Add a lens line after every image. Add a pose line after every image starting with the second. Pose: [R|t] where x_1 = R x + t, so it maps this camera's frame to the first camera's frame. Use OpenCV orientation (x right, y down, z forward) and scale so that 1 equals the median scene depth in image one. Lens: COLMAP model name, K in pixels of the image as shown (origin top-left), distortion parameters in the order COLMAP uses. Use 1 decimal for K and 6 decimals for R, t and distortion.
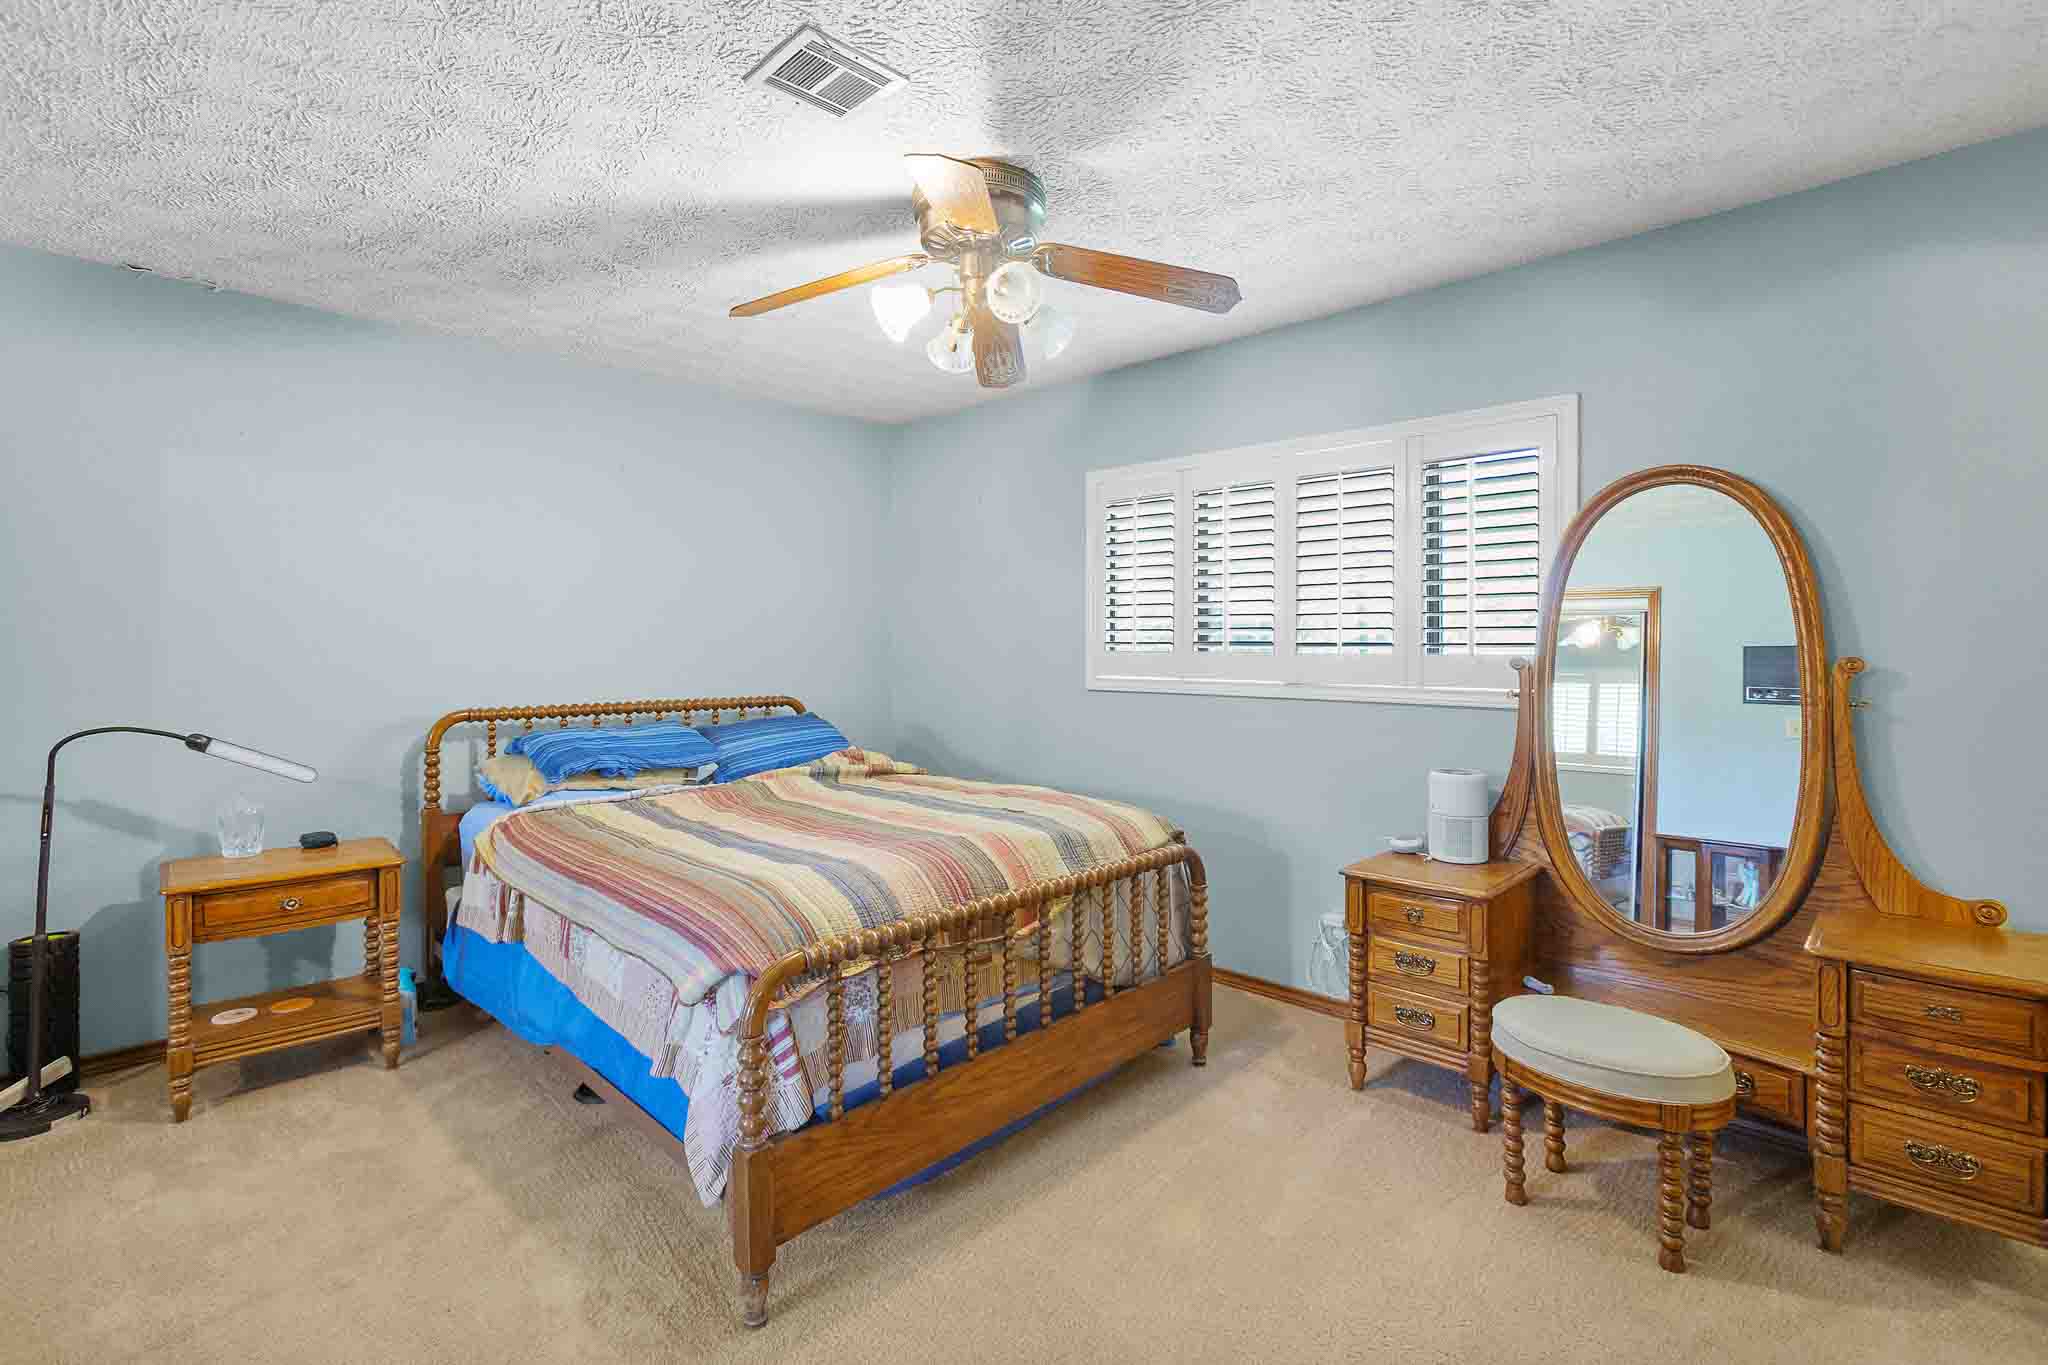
lens RADIAL K [[948.5, 0, 987.6], [0, 948.5, 654.8], [0, 0, 1]] dist [-0.000552, -0.000243]
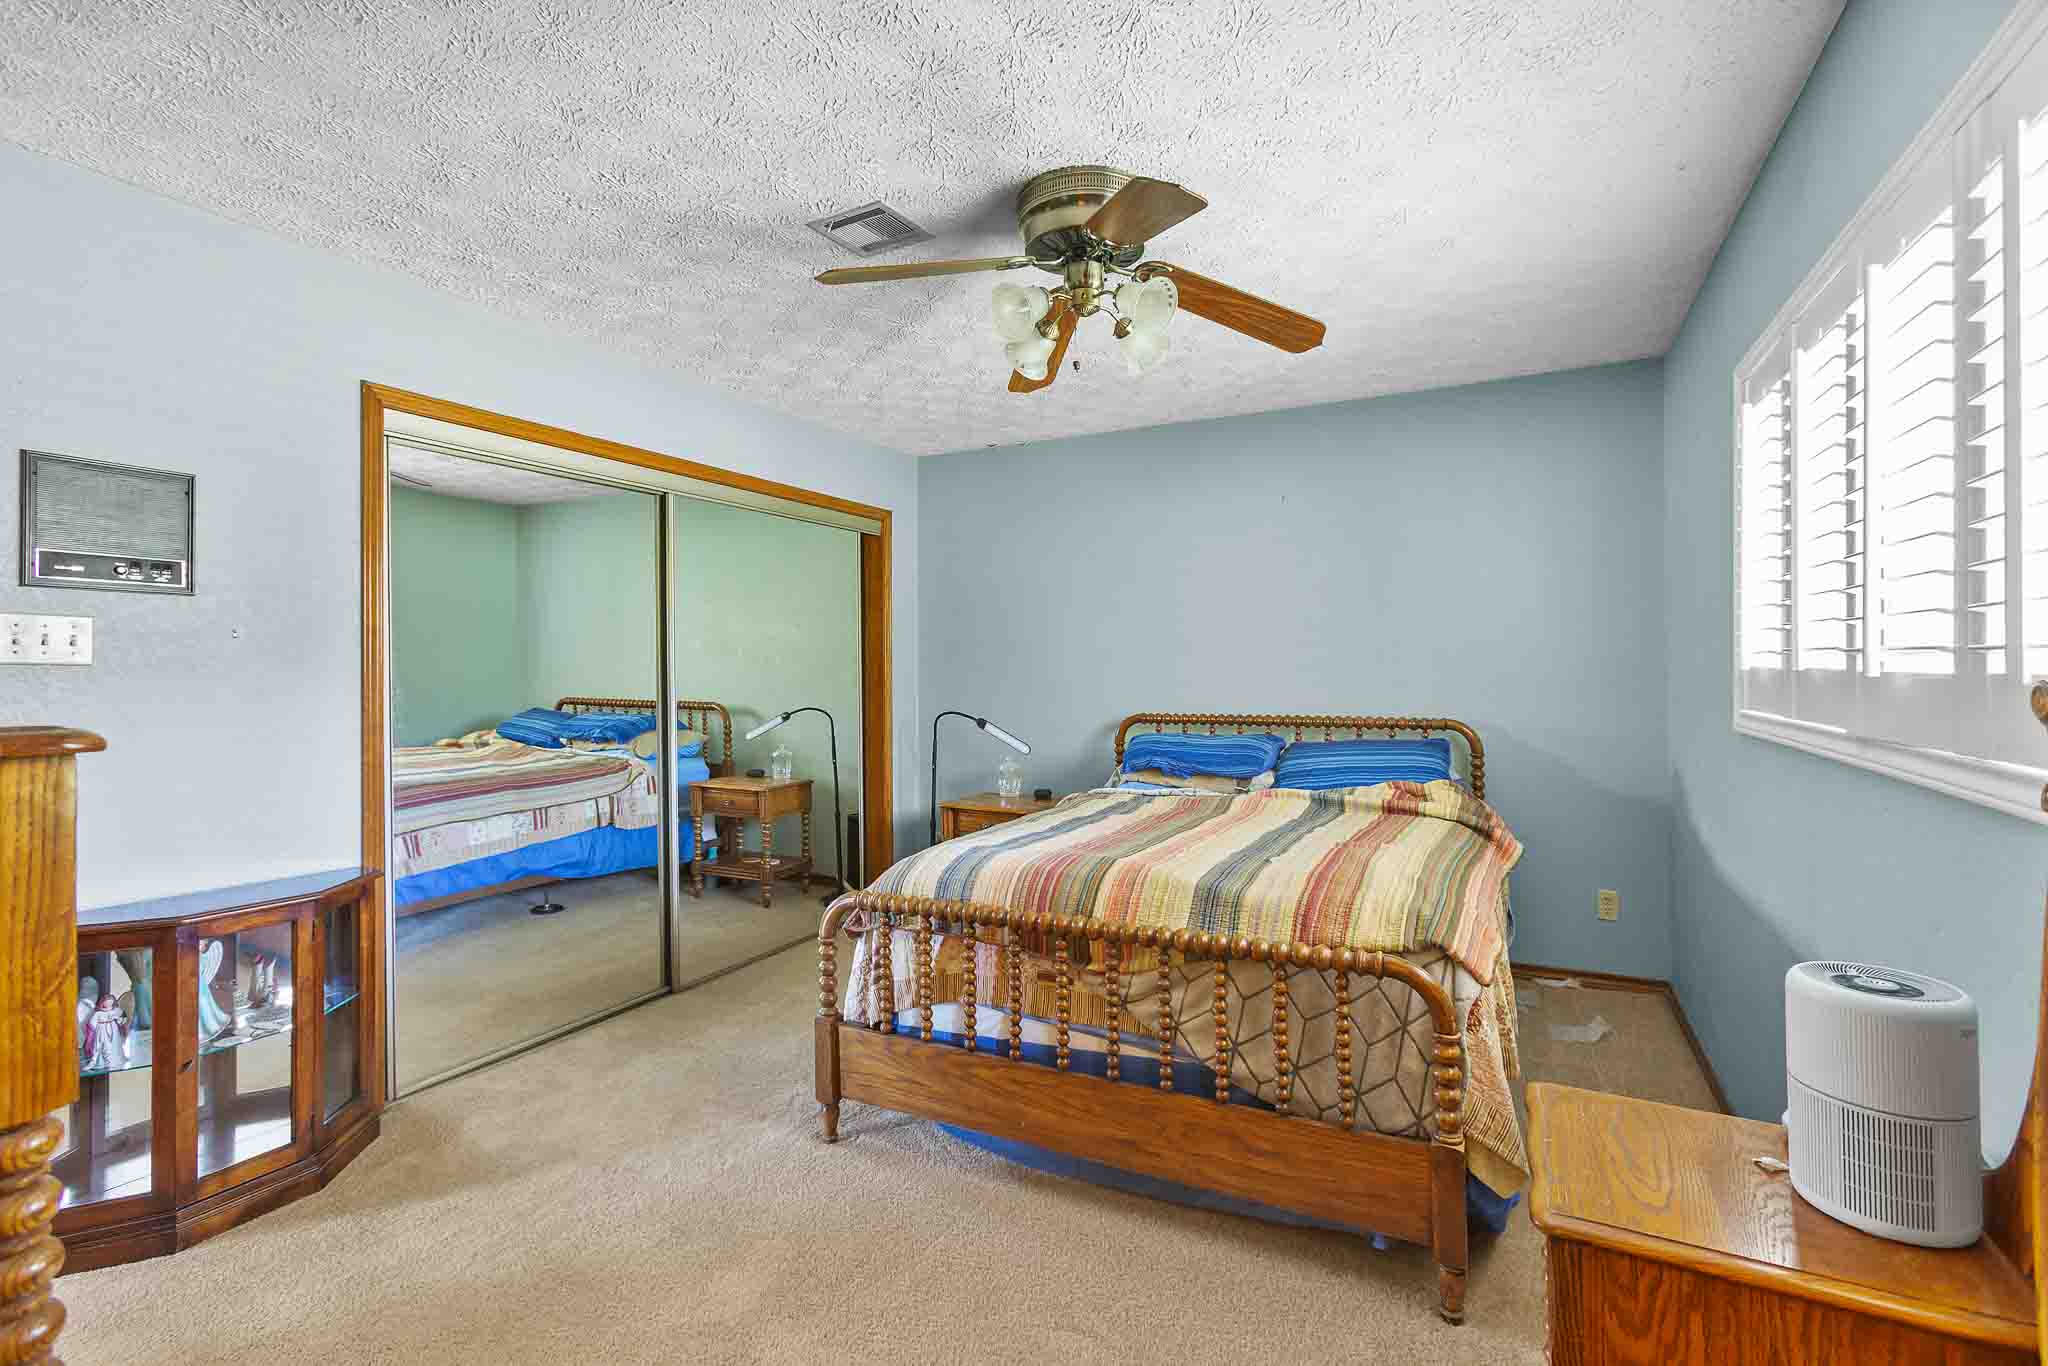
lens RADIAL K [[948.5, 0, 987.6], [0, 948.5, 655.3], [0, 0, 1]] dist [-0.000552, -0.000243]
pose [[0.300399, -0.007190, -0.953786, 0.833368], [-0.000405, 0.999971, -0.007666, -0.015500], [0.953814, 0.002690, 0.300387, 0.545776]]
